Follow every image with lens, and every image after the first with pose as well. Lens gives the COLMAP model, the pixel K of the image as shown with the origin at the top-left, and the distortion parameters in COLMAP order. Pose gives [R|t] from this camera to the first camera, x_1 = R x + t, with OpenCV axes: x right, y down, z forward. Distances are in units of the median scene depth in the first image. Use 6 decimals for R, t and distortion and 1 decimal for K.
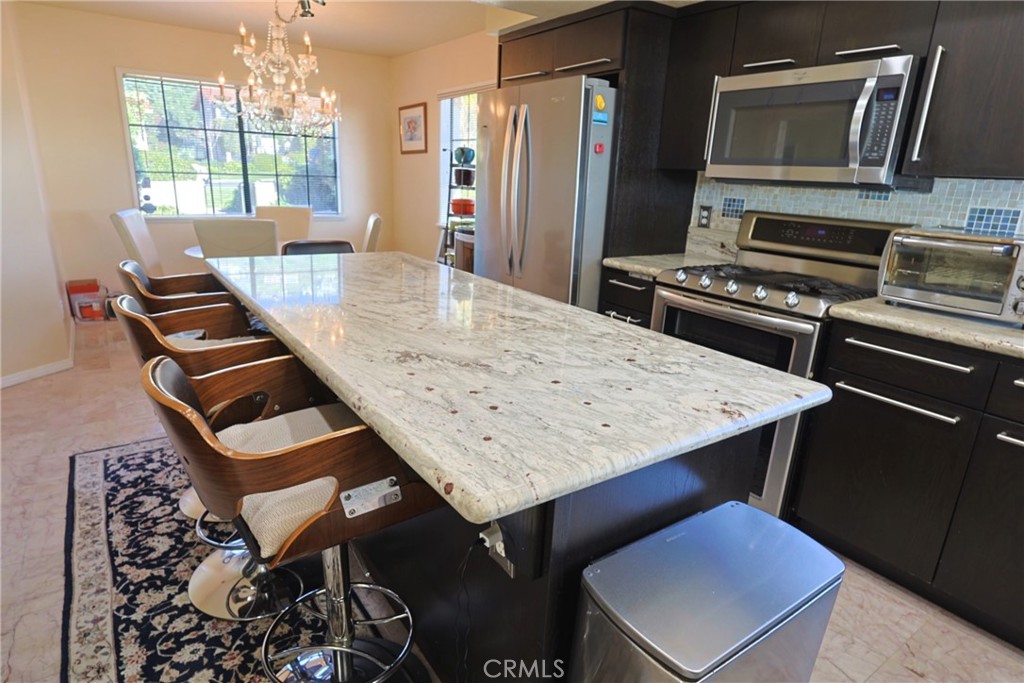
lens RADIAL K [[566.5, 0, 515.3], [0, 566.5, 344.2], [0, 0, 1]] dist [-0.007002, 0.002108]
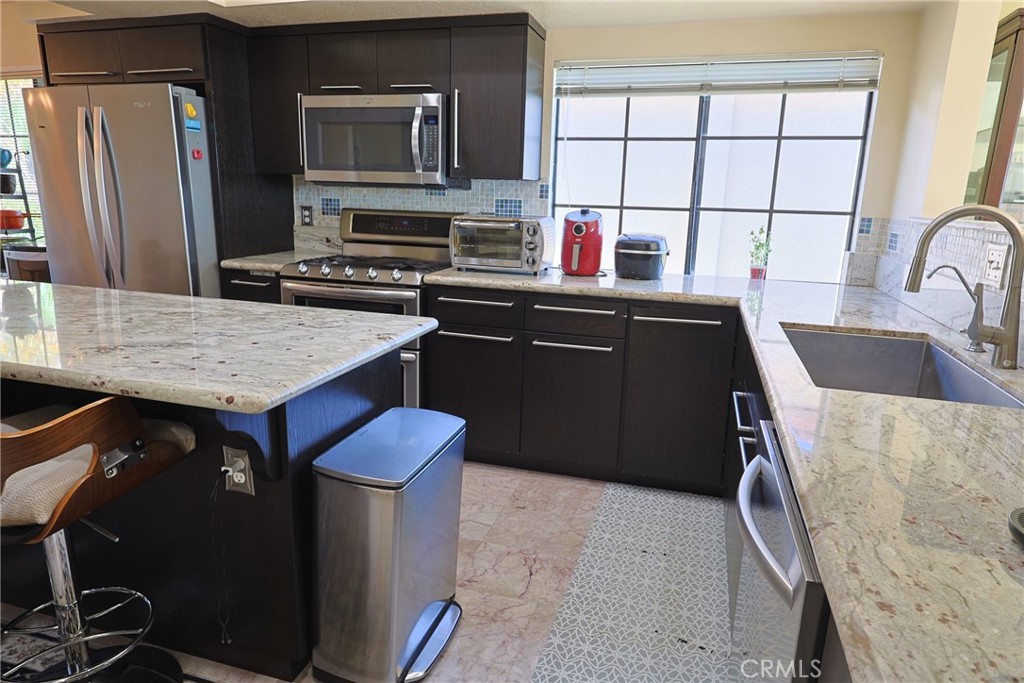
lens RADIAL K [[621.3, 0, 503.6], [0, 621.3, 338.4], [0, 0, 1]] dist [0.000091, -0.003757]
pose [[0.789334, -0.166087, 0.591073, -0.175924], [0.184468, 0.982390, 0.029701, 0.065650], [-0.585596, 0.085590, 0.806071, -0.266308]]
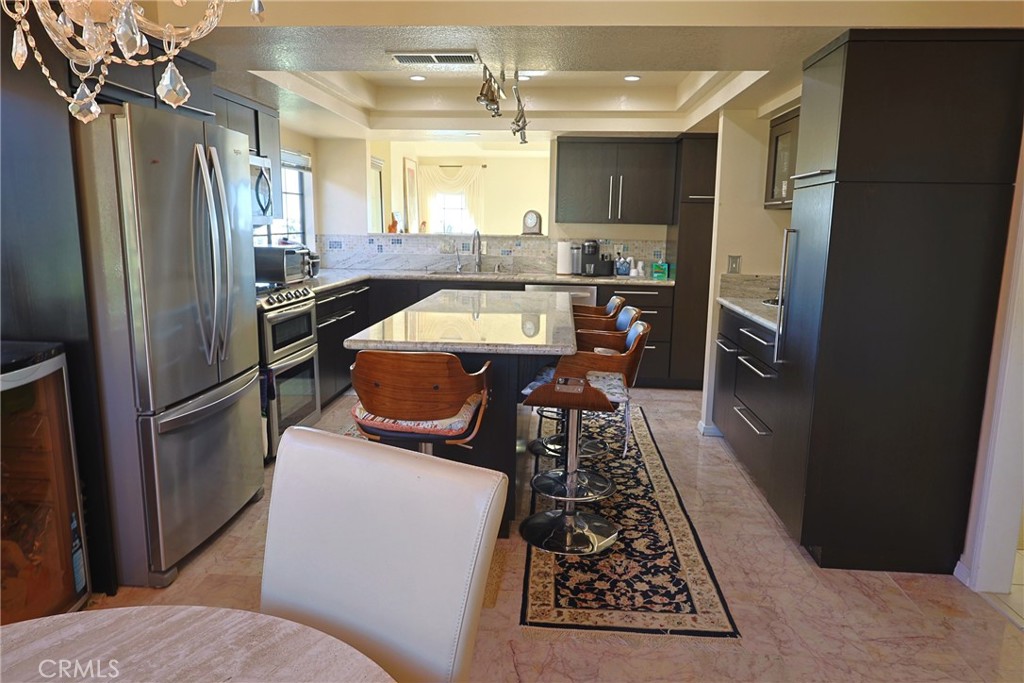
lens RADIAL K [[670.4, 0, 514.8], [0, 670.4, 339.3], [0, 0, 1]] dist [-0.012903, 0.000015]
pose [[-0.765970, -0.163253, 0.621802, -1.328858], [0.138014, 0.902910, 0.407070, -0.706922], [-0.627887, 0.397621, -0.669071, 2.061483]]
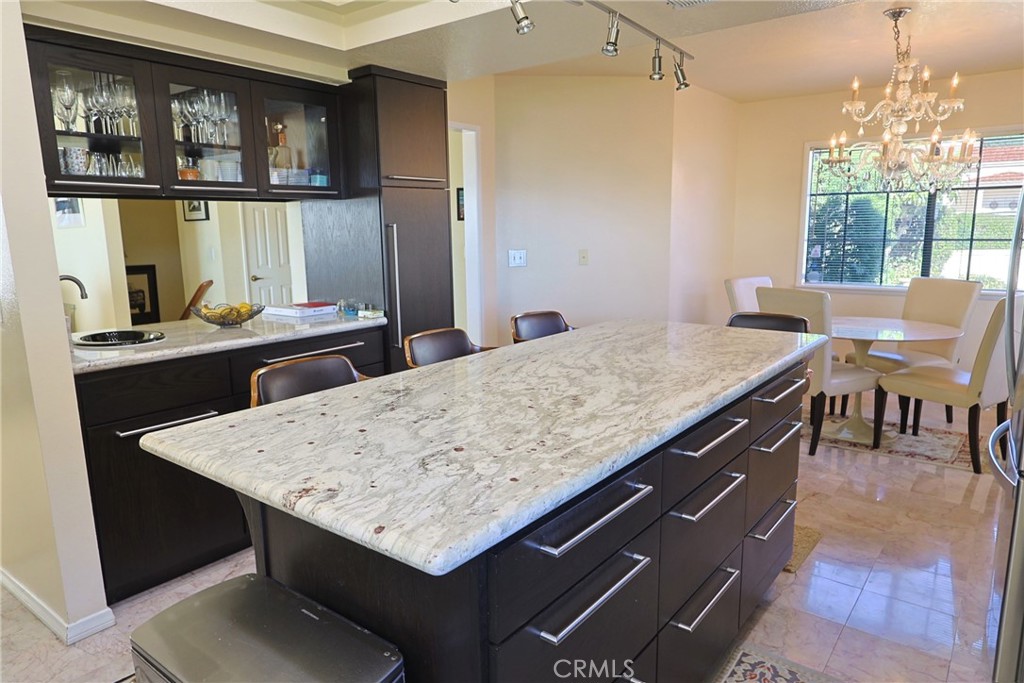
lens RADIAL K [[670.4, 0, 511.4], [0, 670.4, 344.9], [0, 0, 1]] dist [-0.012903, 0.000015]
pose [[0.296091, 0.117440, -0.947912, 0.720662], [-0.250124, 0.967315, 0.041715, -0.114228], [0.921829, 0.224744, 0.315788, 0.454119]]
